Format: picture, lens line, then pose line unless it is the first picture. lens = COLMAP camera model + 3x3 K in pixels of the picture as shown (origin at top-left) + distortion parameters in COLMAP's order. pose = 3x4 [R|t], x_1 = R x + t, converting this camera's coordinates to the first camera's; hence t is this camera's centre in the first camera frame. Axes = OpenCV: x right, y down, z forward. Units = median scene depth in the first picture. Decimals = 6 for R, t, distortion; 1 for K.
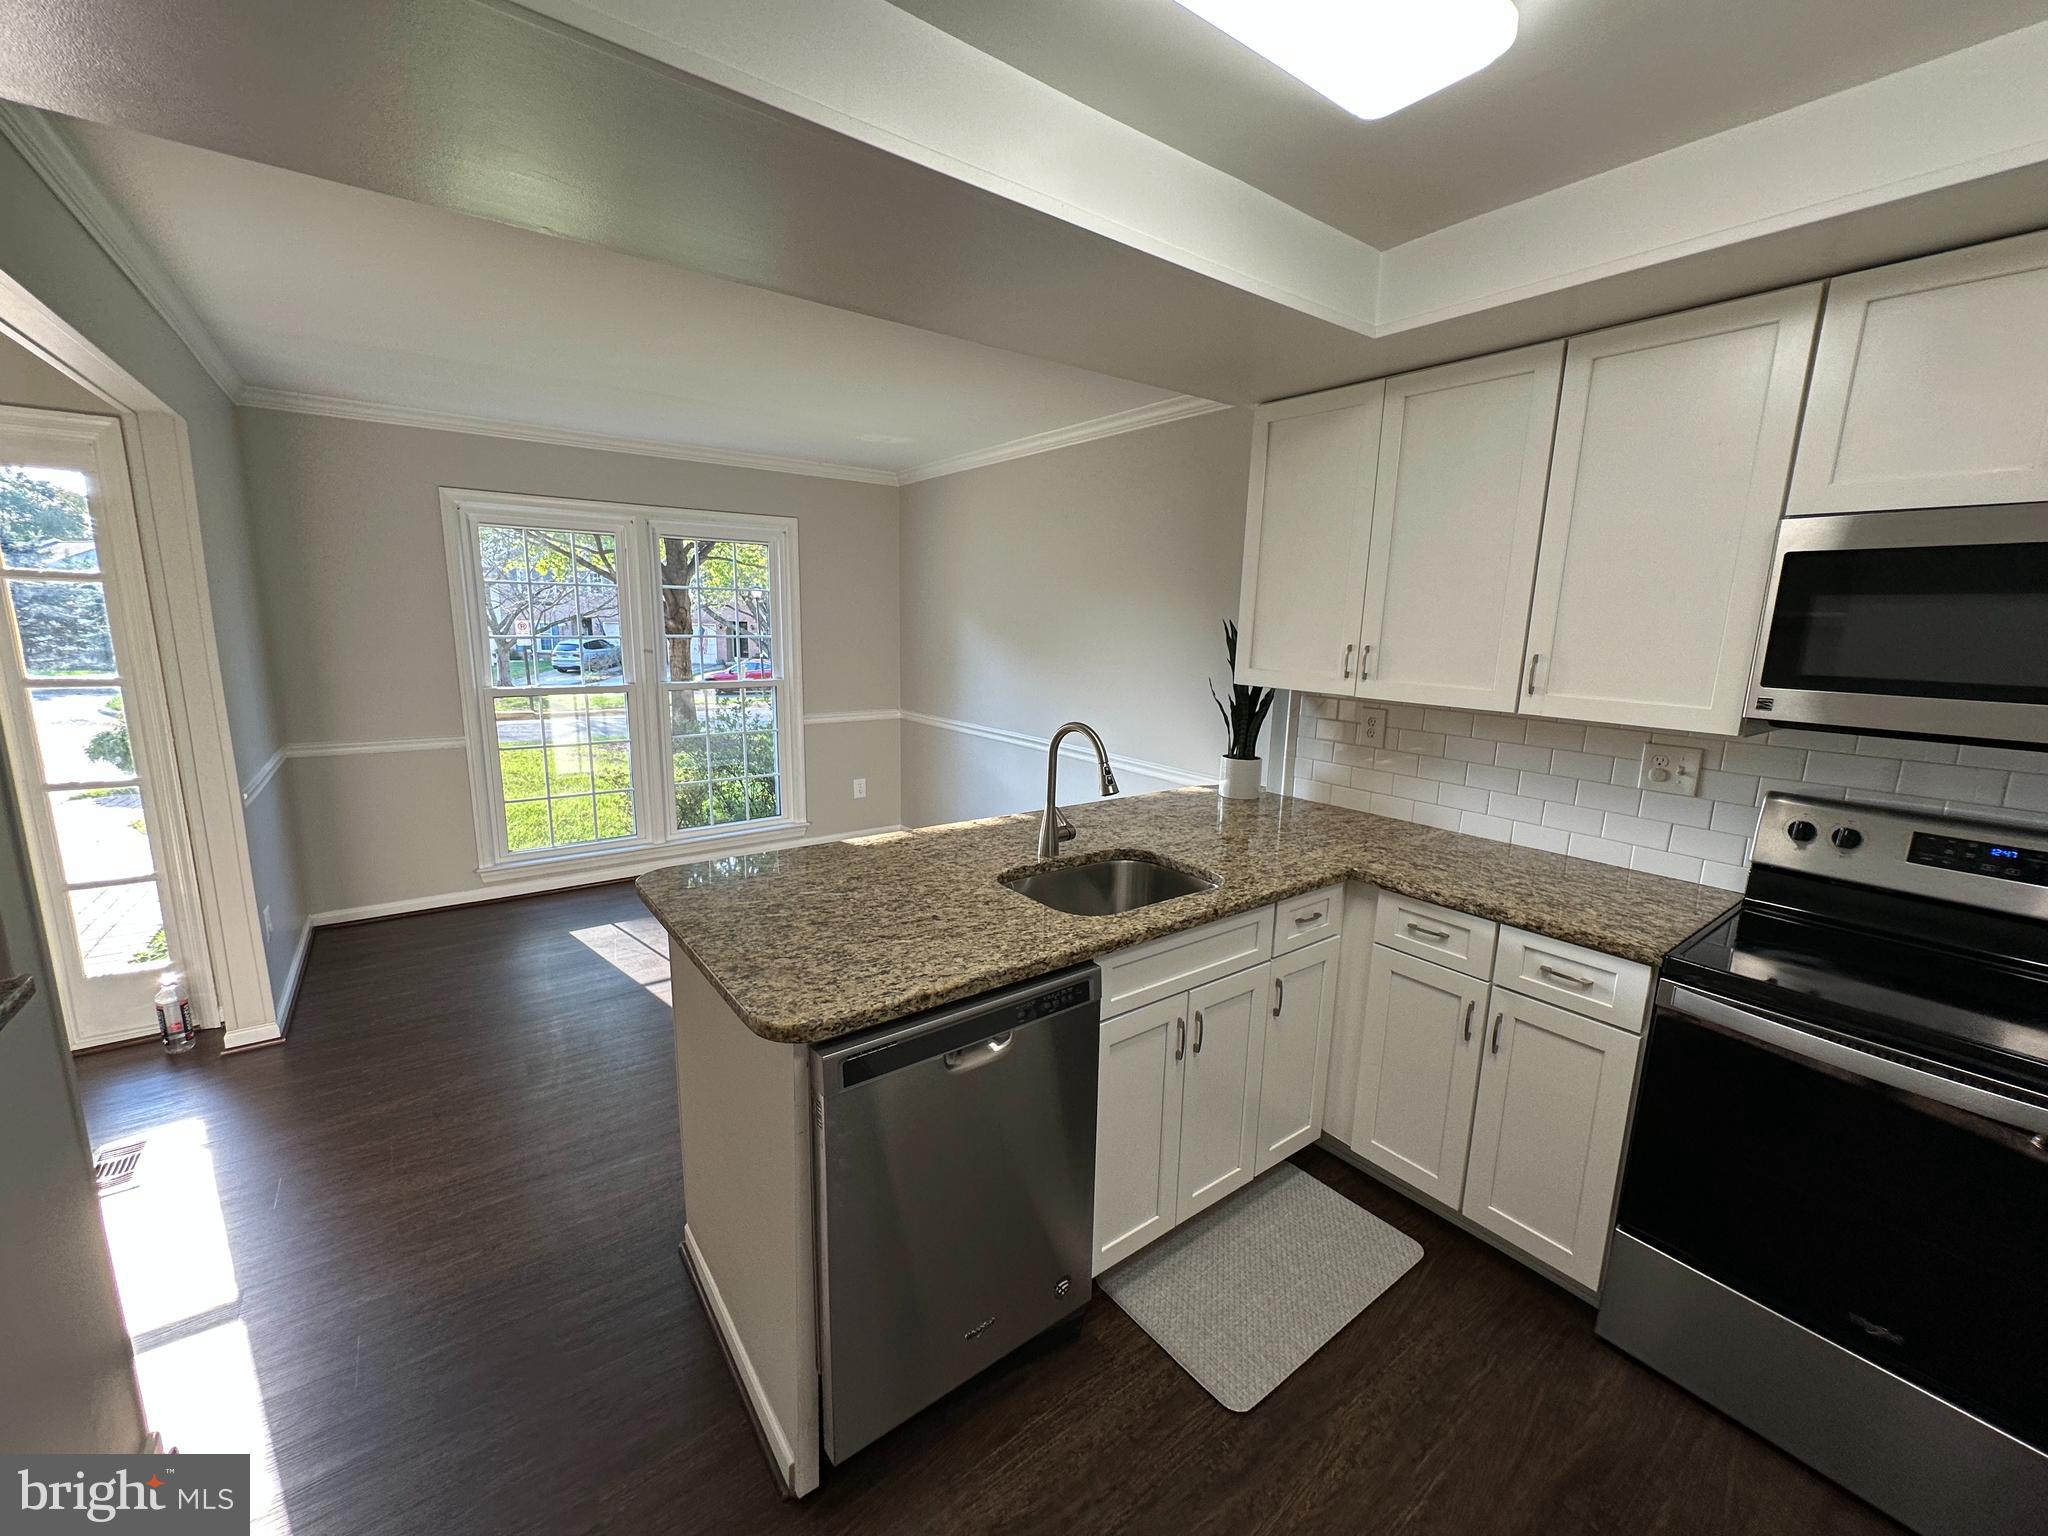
lens RADIAL K [[817.9, 0, 1023.7], [0, 817.9, 765.2], [0, 0, 1]] dist [0.002099, 0.000252]
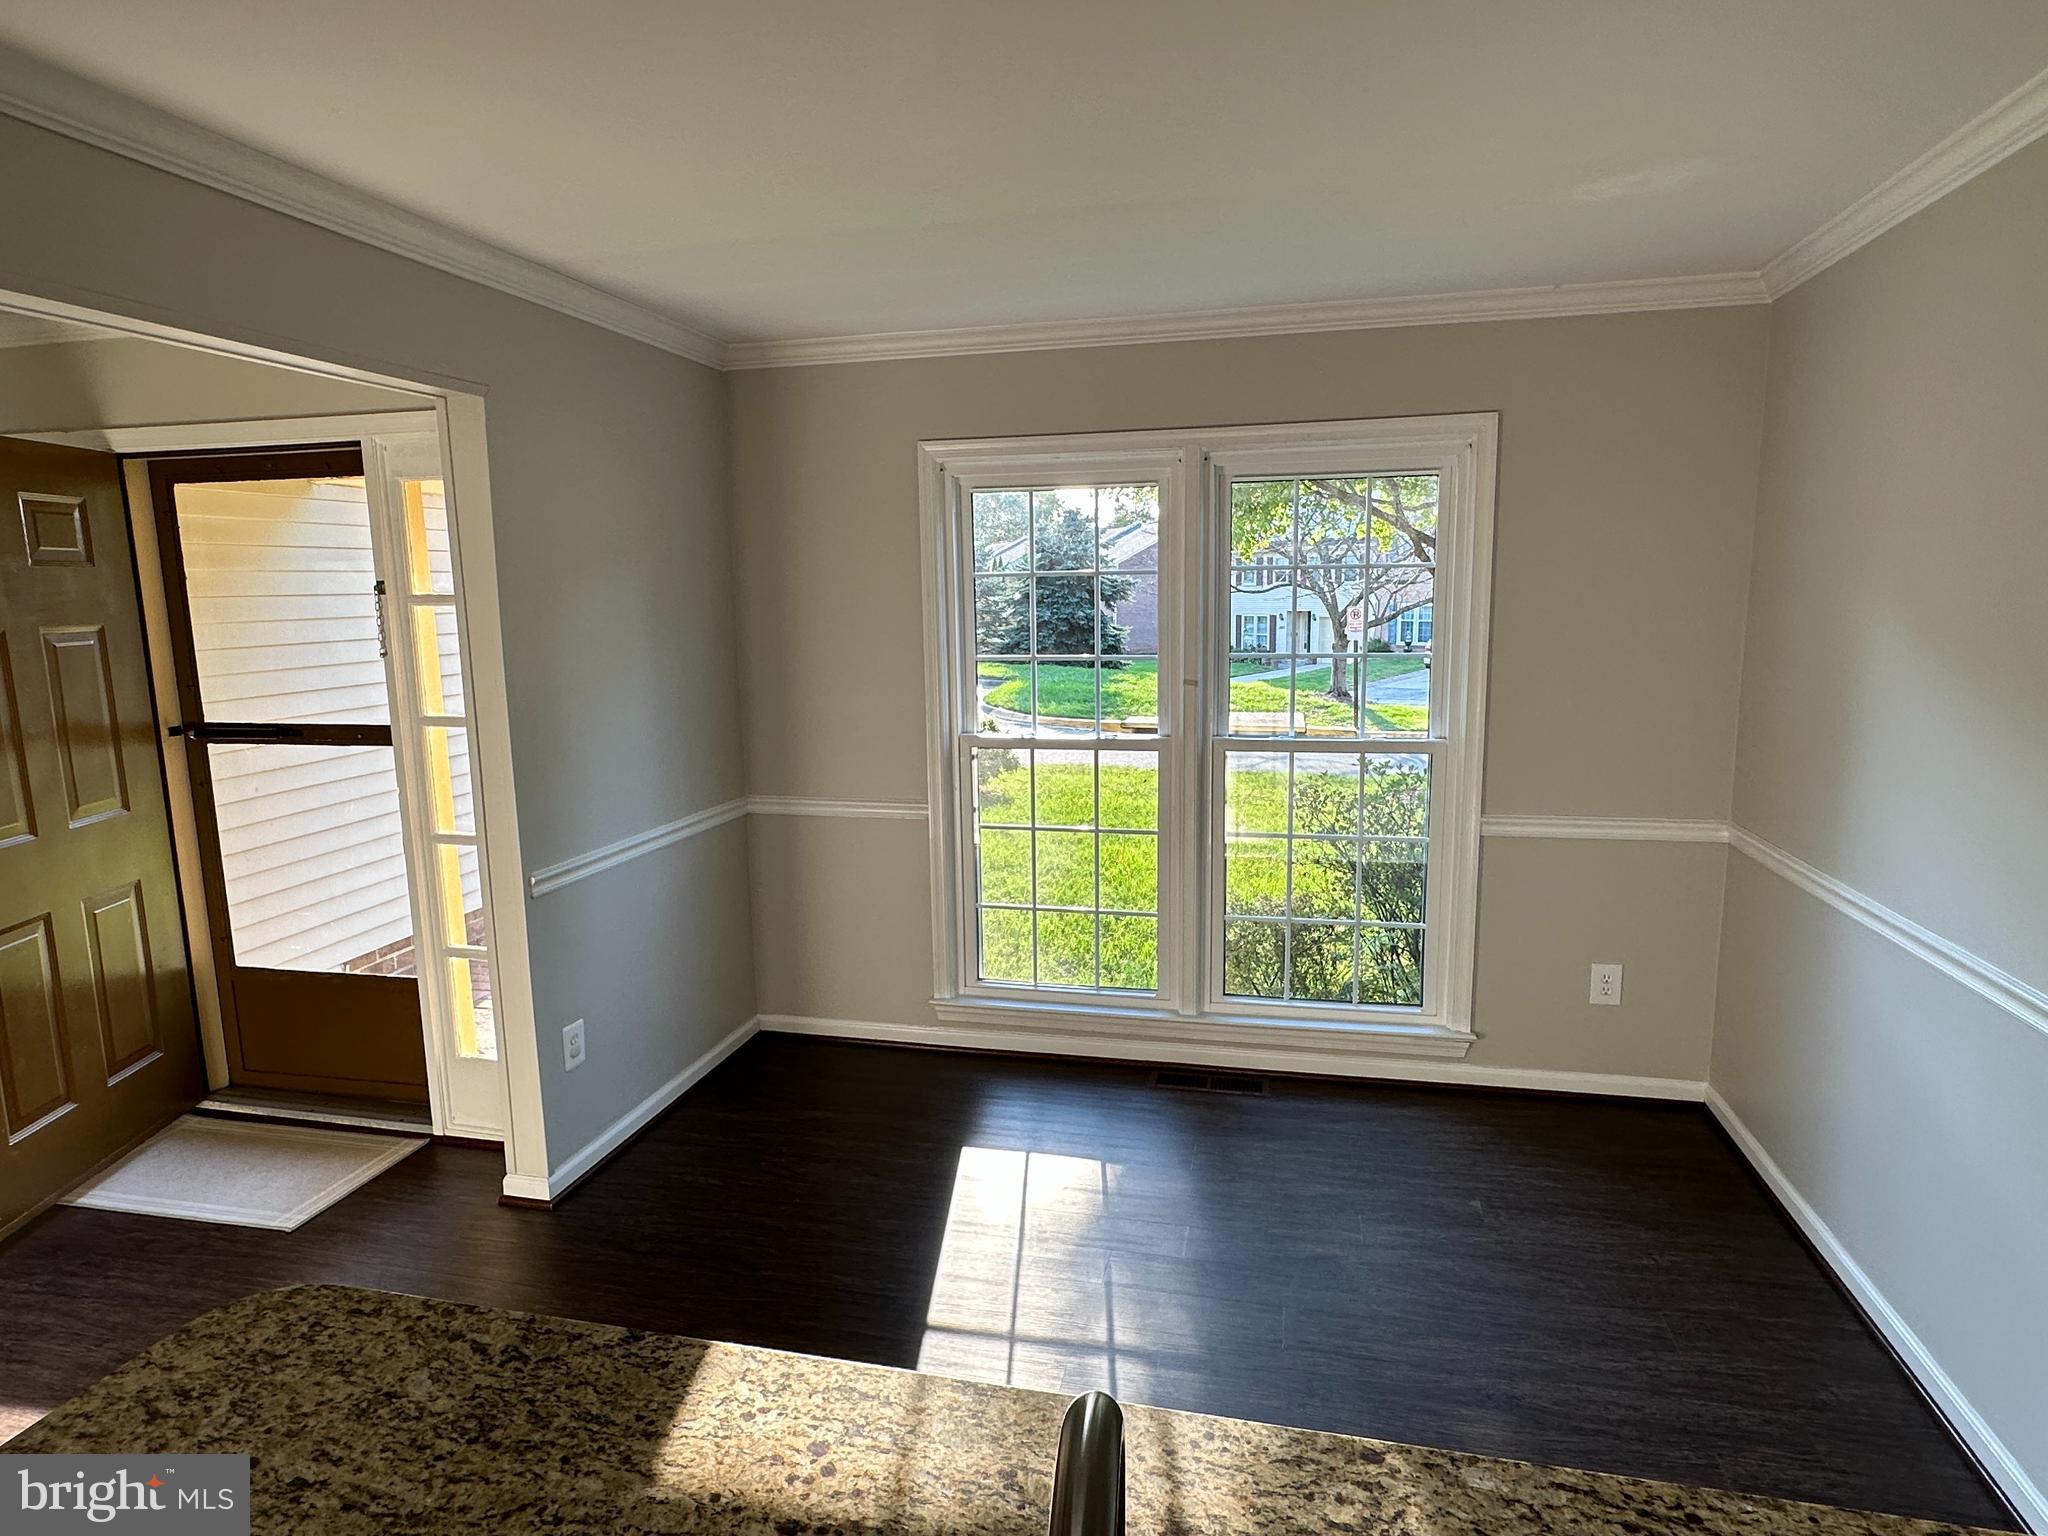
lens RADIAL K [[1193.2, 0, 1022.0], [0, 1193.2, 778.5], [0, 0, 1]] dist [-0.000902, 0.000248]
pose [[0.637484, 0.087090, -0.765526, 0.113345], [-0.109080, 0.993784, 0.022222, -0.079997], [0.762703, 0.069337, 0.643021, 0.387672]]
